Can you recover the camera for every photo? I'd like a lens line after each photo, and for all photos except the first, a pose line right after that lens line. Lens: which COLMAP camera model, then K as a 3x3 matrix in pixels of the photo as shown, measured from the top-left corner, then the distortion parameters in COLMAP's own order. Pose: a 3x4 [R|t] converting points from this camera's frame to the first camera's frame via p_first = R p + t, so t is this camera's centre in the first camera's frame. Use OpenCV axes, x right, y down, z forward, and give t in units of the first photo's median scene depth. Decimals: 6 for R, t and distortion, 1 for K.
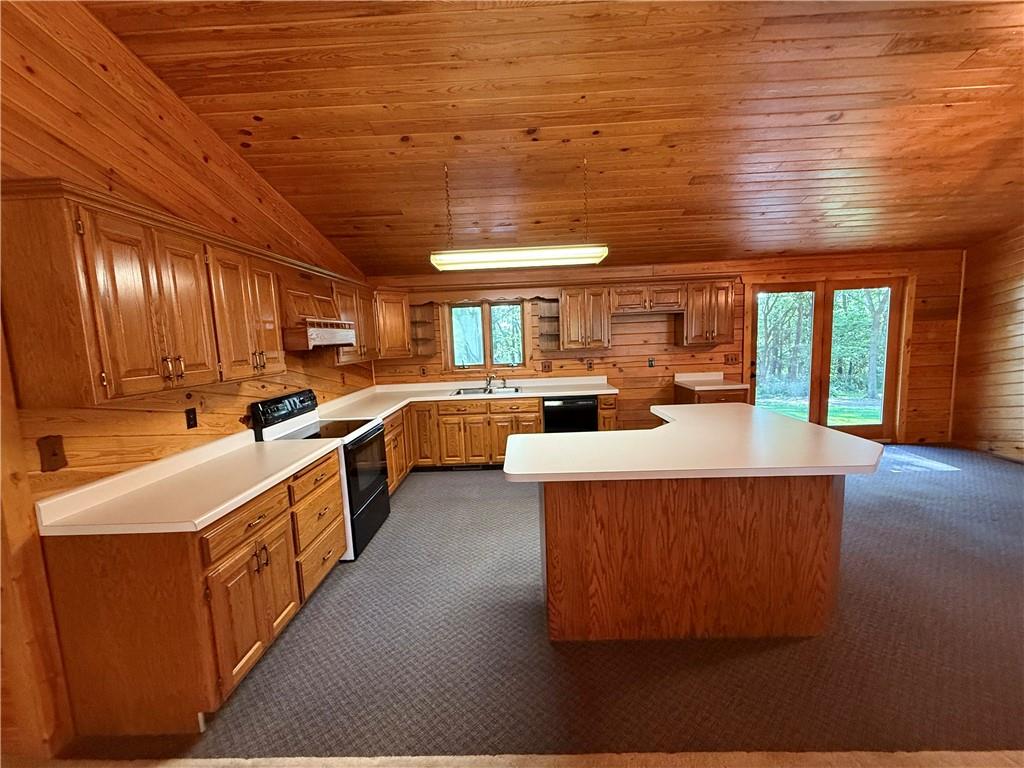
lens RADIAL K [[408.5, 0, 507.9], [0, 408.5, 384.1], [0, 0, 1]] dist [0.000307, -0.000096]
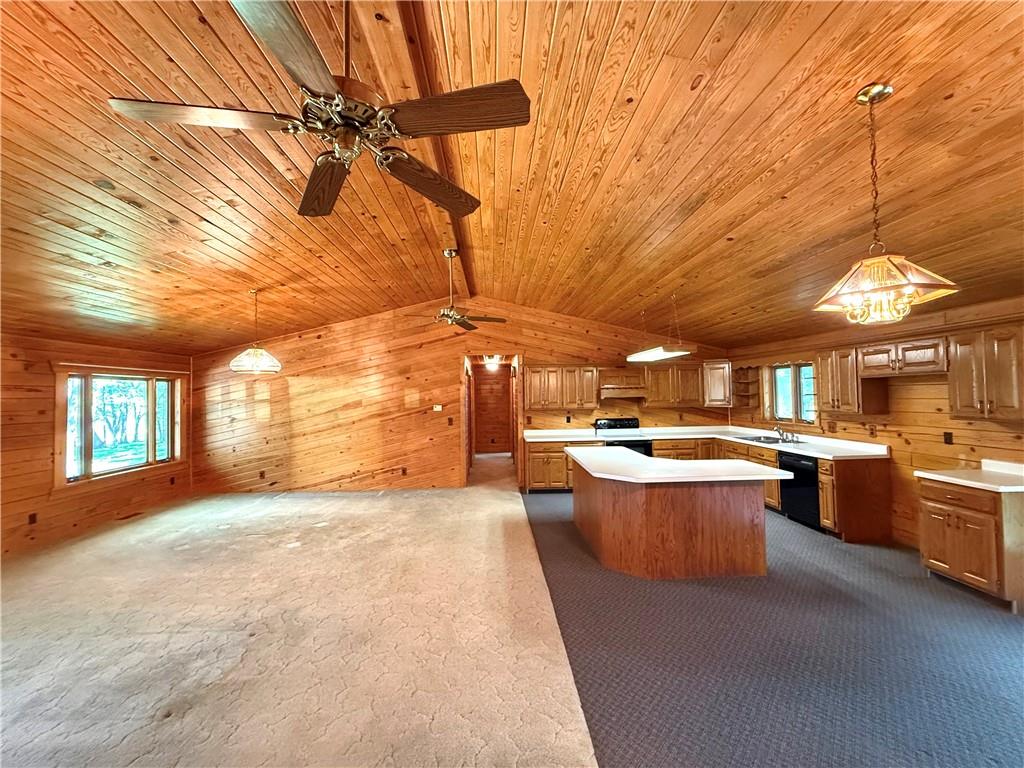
lens RADIAL K [[408.5, 0, 507.7], [0, 408.5, 384.3], [0, 0, 1]] dist [0.000307, -0.000096]
pose [[0.064086, 0.016782, -0.997803, 1.149919], [-0.101385, 0.994795, 0.010219, -0.084699], [0.992781, 0.100508, 0.065454, 0.158296]]
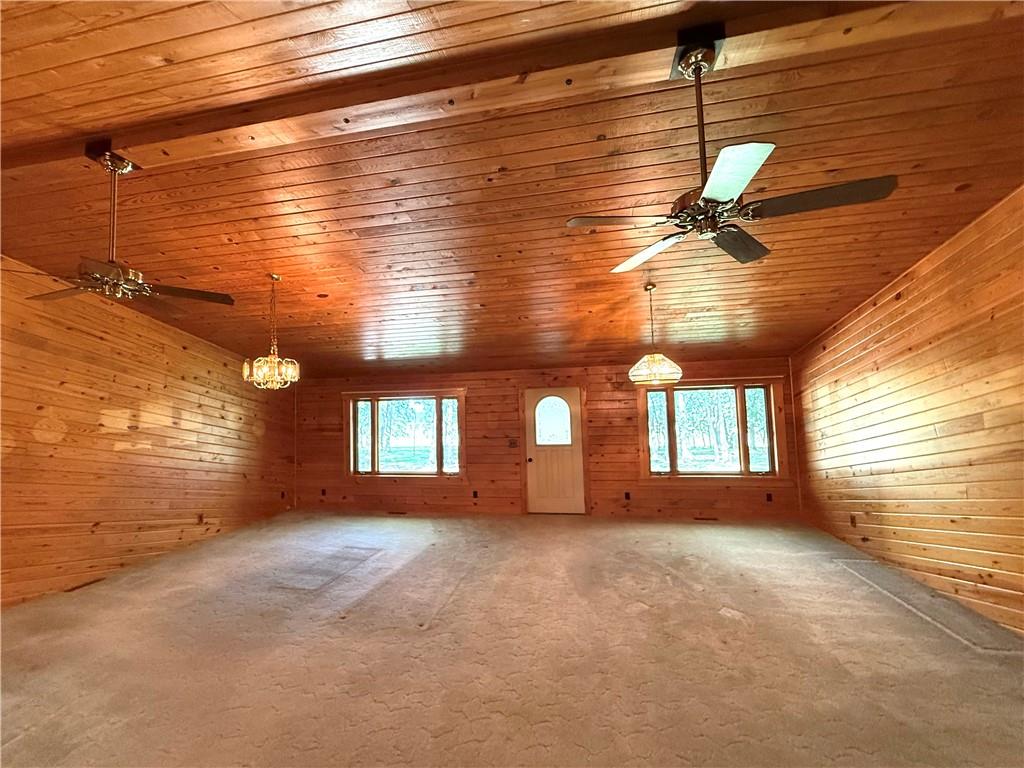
lens RADIAL K [[408.5, 0, 509.3], [0, 408.5, 384.5], [0, 0, 1]] dist [0.000307, -0.000096]
pose [[-0.984758, 0.078377, 0.155269, 0.245129], [0.086489, 0.995182, 0.046185, -0.102578], [-0.150901, 0.058910, -0.986792, 0.501714]]
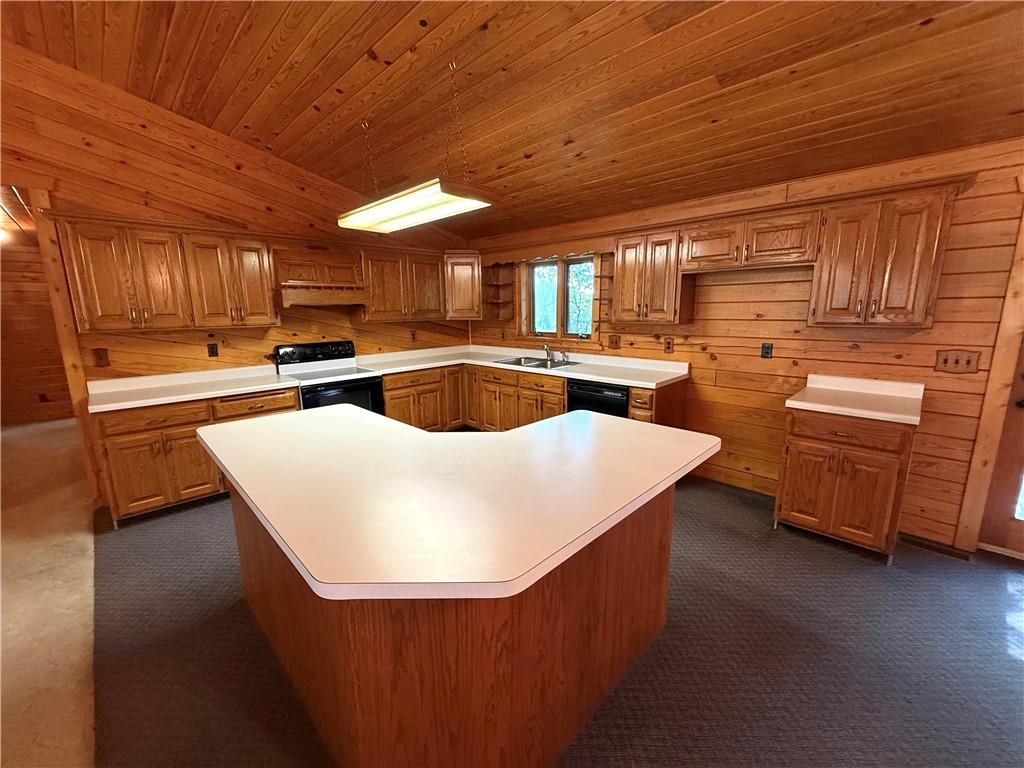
lens RADIAL K [[408.5, 0, 507.1], [0, 408.5, 383.6], [0, 0, 1]] dist [0.000307, -0.000096]
pose [[0.724436, 0.159713, -0.670585, 0.537685], [-0.098169, 0.986778, 0.128969, -0.049430], [0.682316, -0.027600, 0.730536, 0.318991]]
